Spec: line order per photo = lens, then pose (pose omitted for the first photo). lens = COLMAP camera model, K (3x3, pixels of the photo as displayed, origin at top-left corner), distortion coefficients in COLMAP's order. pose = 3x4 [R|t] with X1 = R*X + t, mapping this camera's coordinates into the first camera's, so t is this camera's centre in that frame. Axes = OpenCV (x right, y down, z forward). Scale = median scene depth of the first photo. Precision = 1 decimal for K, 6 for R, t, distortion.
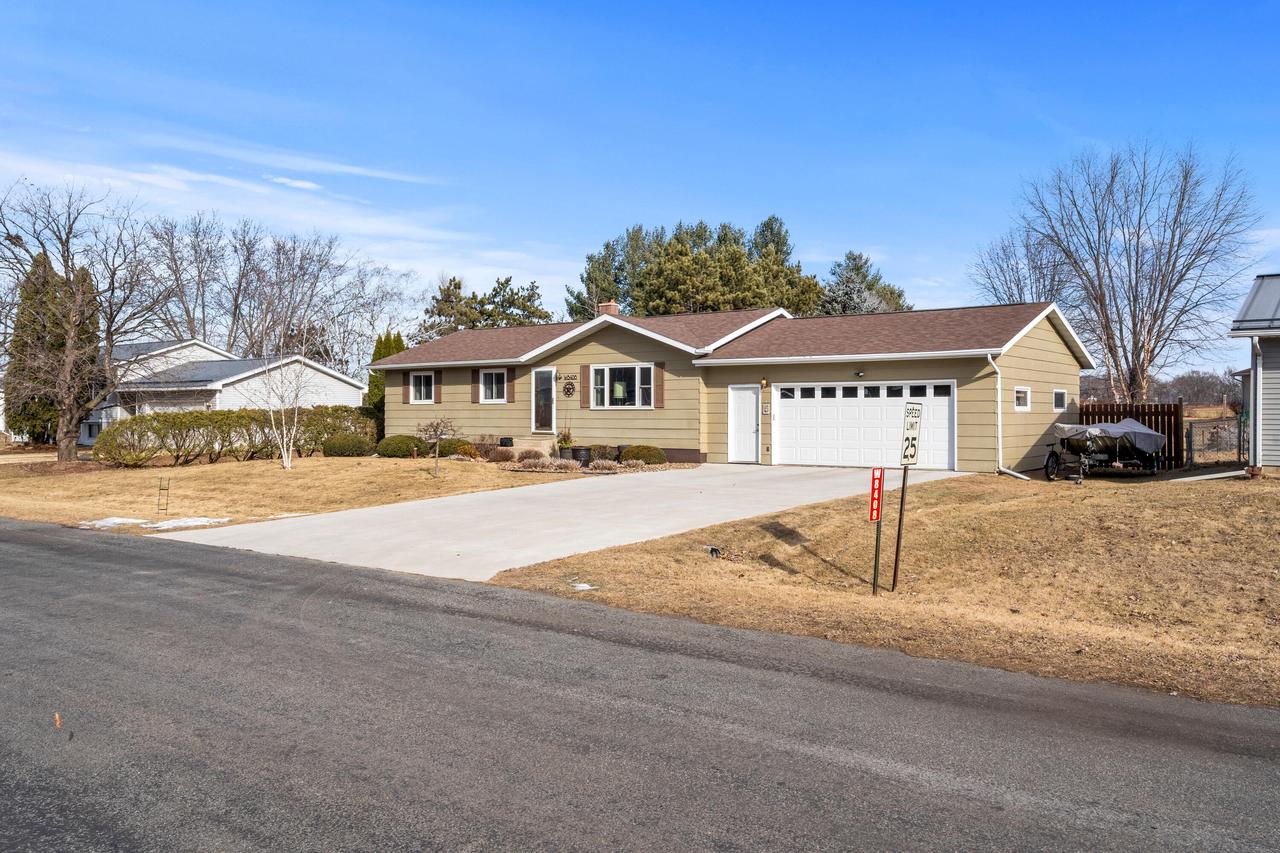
lens RADIAL K [[1005.4, 0, 640.0], [0, 1005.4, 426.5], [0, 0, 1]] dist [-0.004769, -0.003188]
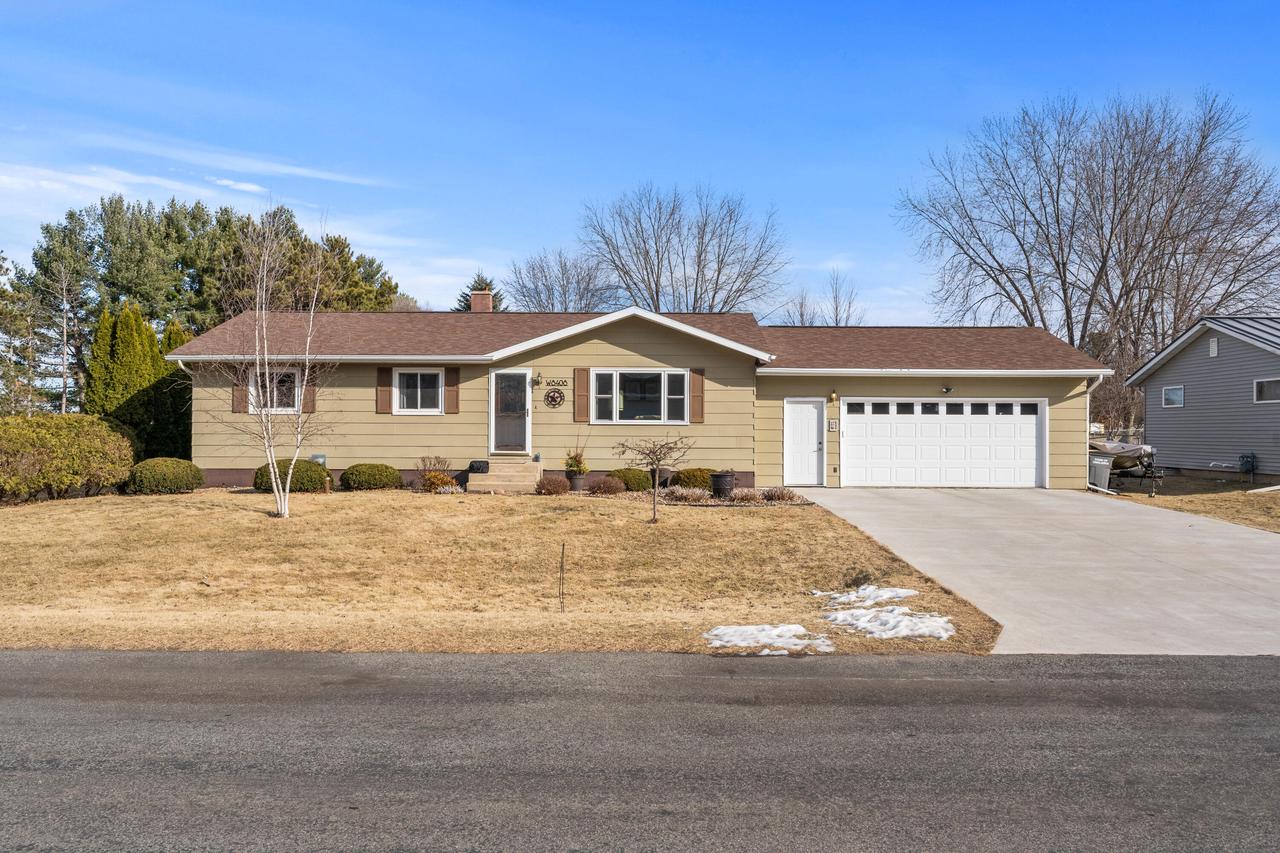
lens RADIAL K [[1005.4, 0, 640.0], [0, 1005.4, 426.5], [0, 0, 1]] dist [-0.004769, -0.003188]
pose [[0.806071, 0.006087, 0.591788, -0.496934], [0.002260, 0.999908, -0.013364, -0.004389], [-0.591815, 0.012110, 0.805983, 0.341940]]
